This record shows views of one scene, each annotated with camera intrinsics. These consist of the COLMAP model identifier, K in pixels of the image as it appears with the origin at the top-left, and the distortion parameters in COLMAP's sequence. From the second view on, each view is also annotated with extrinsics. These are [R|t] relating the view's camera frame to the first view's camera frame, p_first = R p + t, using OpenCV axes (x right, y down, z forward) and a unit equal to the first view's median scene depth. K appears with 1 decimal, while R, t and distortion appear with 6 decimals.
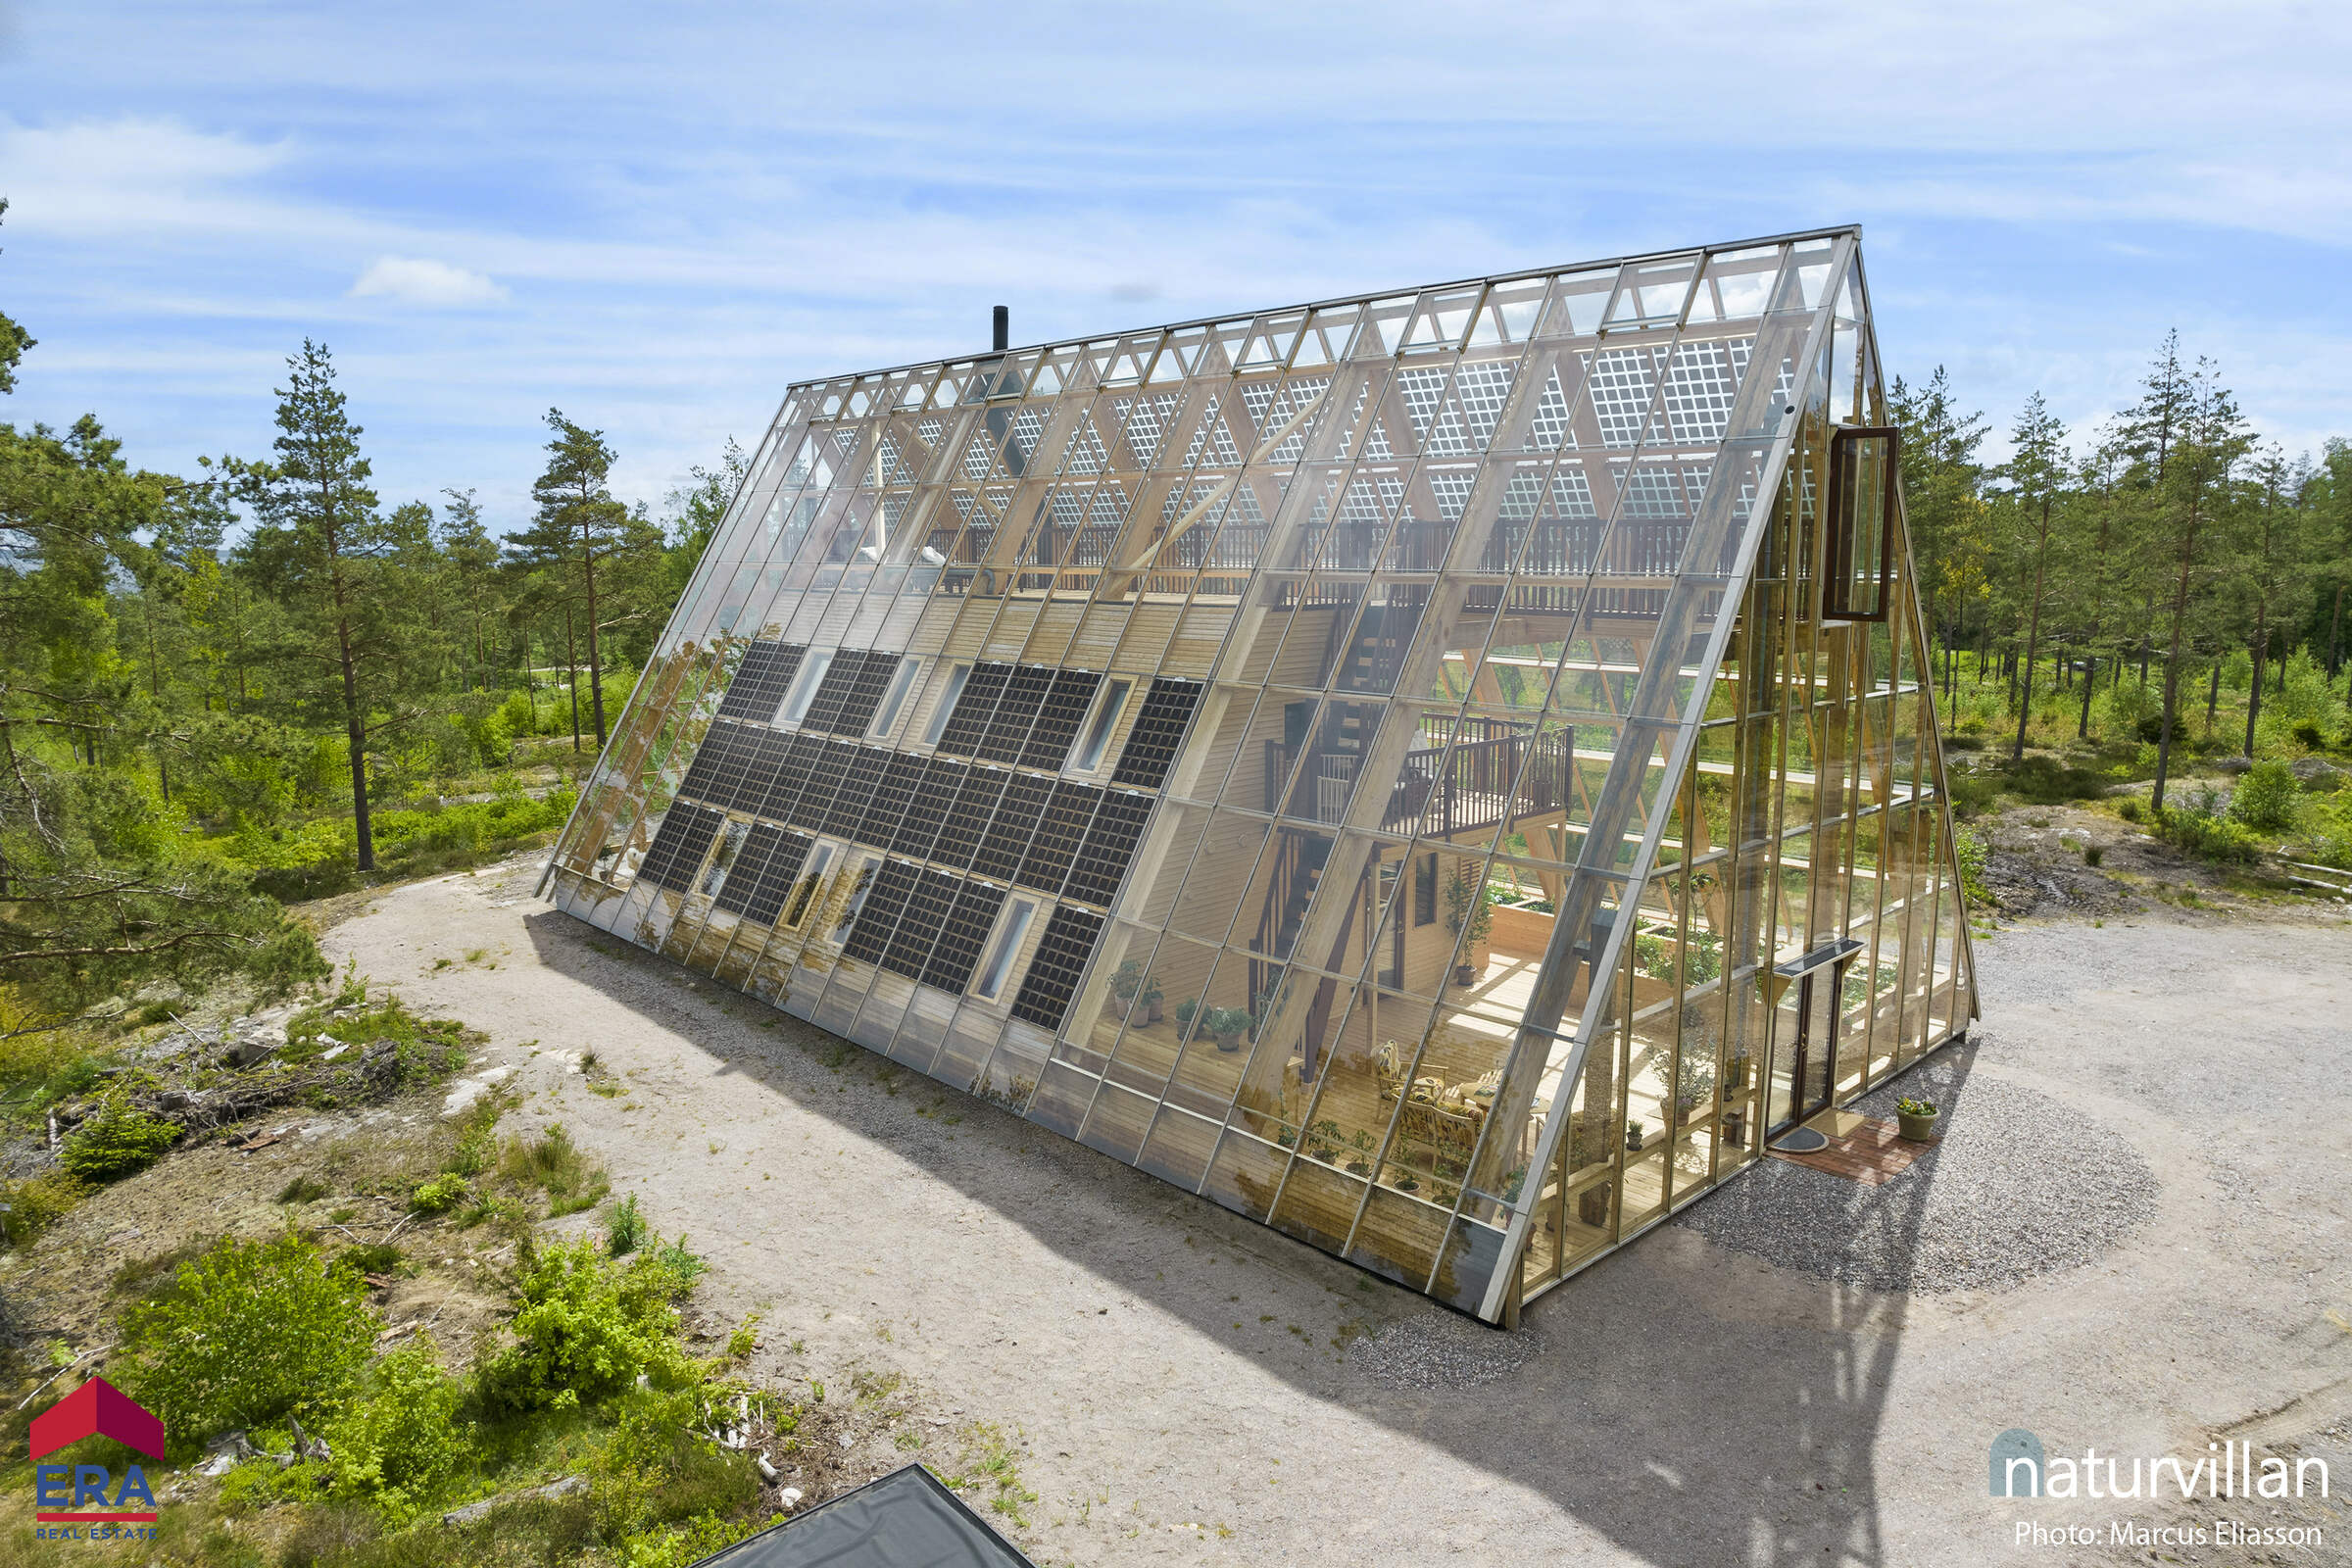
lens RADIAL K [[1595.2, 0, 1177.0], [0, 1595.2, 828.9], [0, 0, 1]] dist [-0.021306, 0.001245]
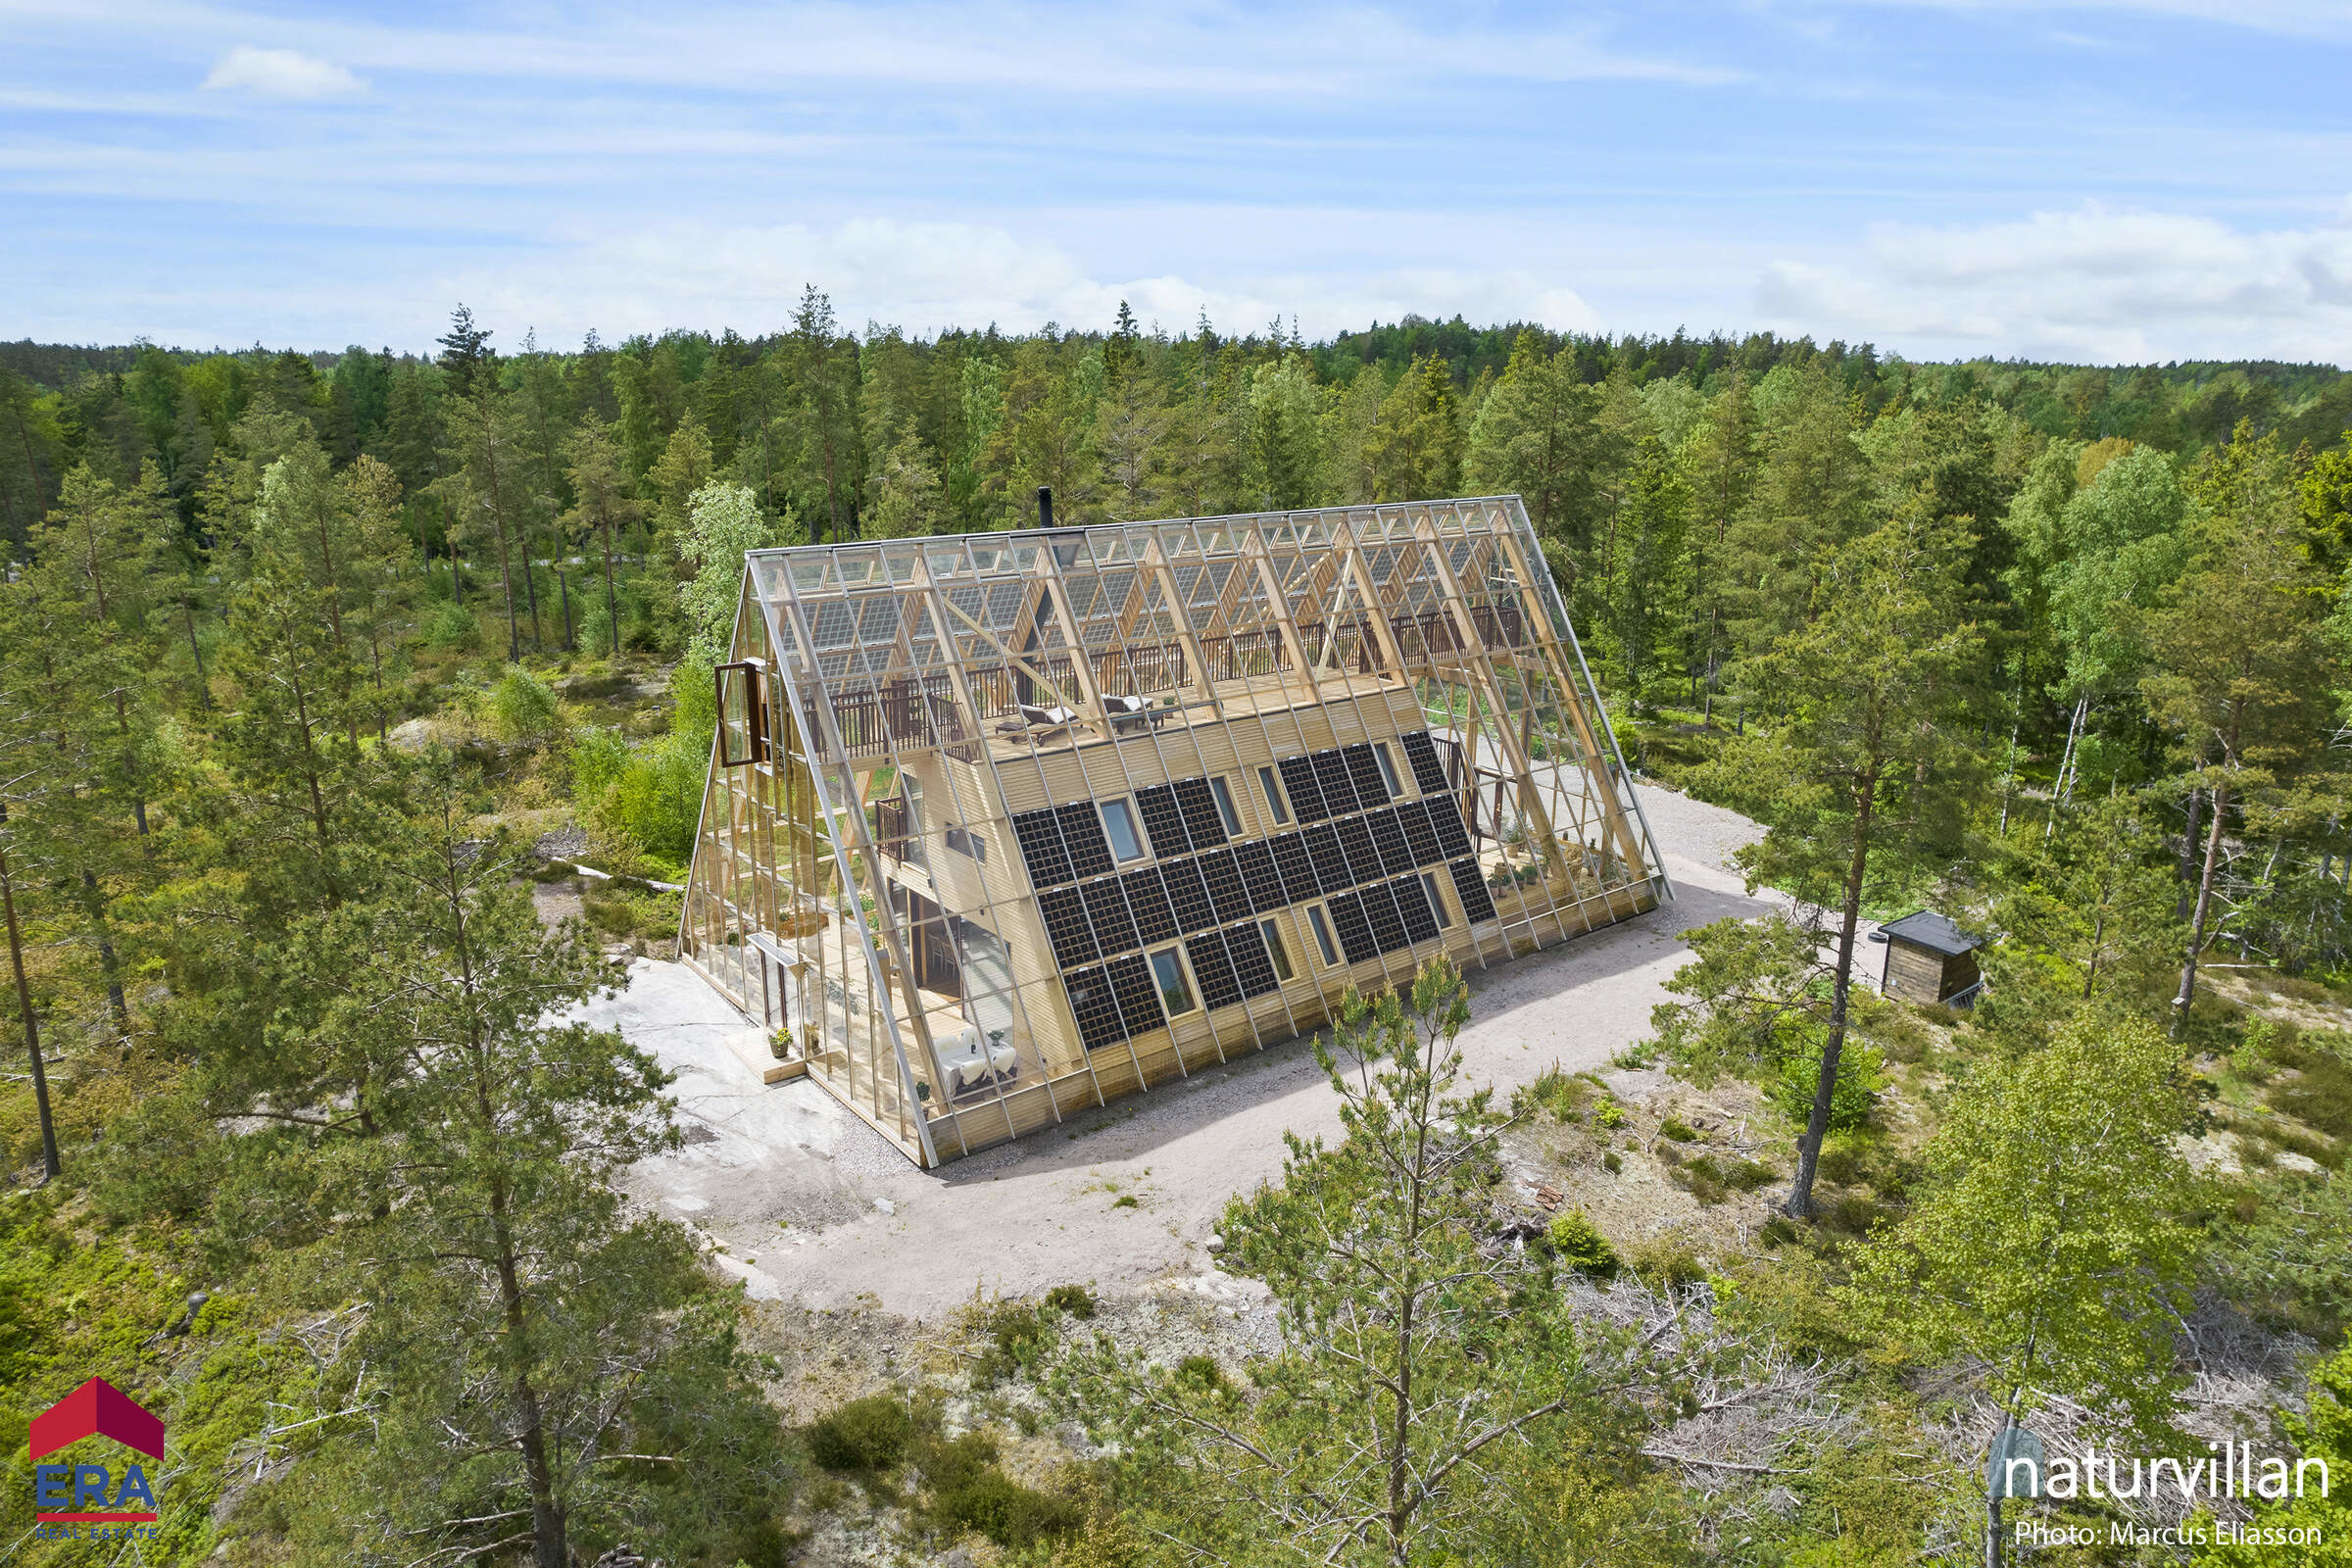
lens RADIAL K [[1595.2, 0, 1177.0], [0, 1595.2, 828.9], [0, 0, 1]] dist [-0.021306, 0.001245]
pose [[0.058838, -0.296776, 0.953133, -1.800728], [0.169882, 0.943837, 0.283394, -0.555434], [-0.983706, 0.145246, 0.105950, 1.083353]]
